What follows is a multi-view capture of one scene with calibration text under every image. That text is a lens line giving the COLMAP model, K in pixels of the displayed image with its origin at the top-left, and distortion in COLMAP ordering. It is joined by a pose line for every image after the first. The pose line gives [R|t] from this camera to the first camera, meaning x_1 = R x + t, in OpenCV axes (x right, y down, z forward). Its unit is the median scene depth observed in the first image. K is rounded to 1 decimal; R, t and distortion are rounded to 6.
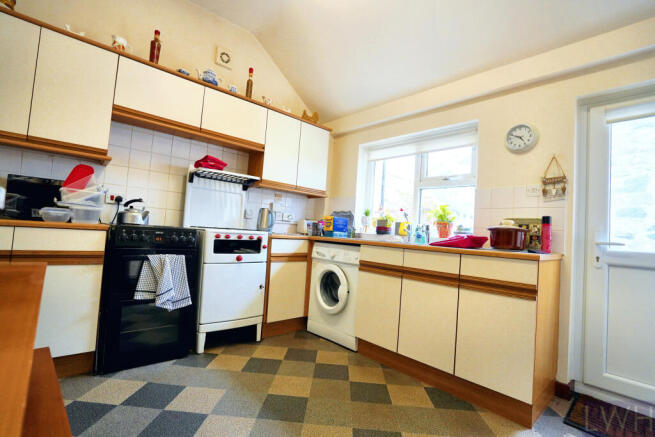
lens RADIAL K [[311.5, 0, 327.5], [0, 311.5, 218.5], [0, 0, 1]] dist [-0.002022, 0.000152]
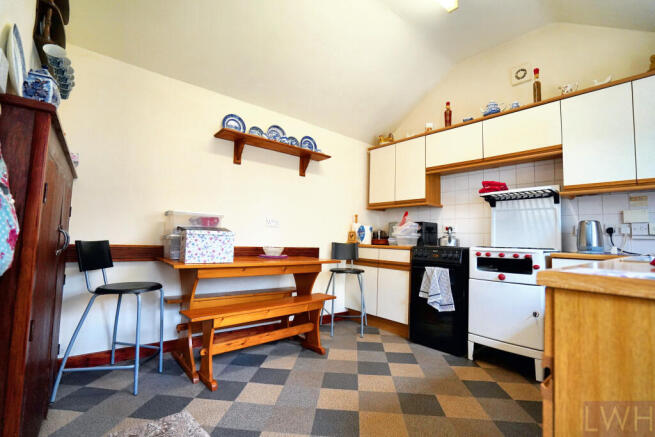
lens RADIAL K [[311.5, 0, 327.5], [0, 311.5, 218.5], [0, 0, 1]] dist [-0.002022, 0.000152]
pose [[-0.026775, -0.136229, -0.990316, 0.728452], [0.013479, 0.990531, -0.136623, 0.073145], [0.999551, -0.017007, -0.024685, 0.493314]]
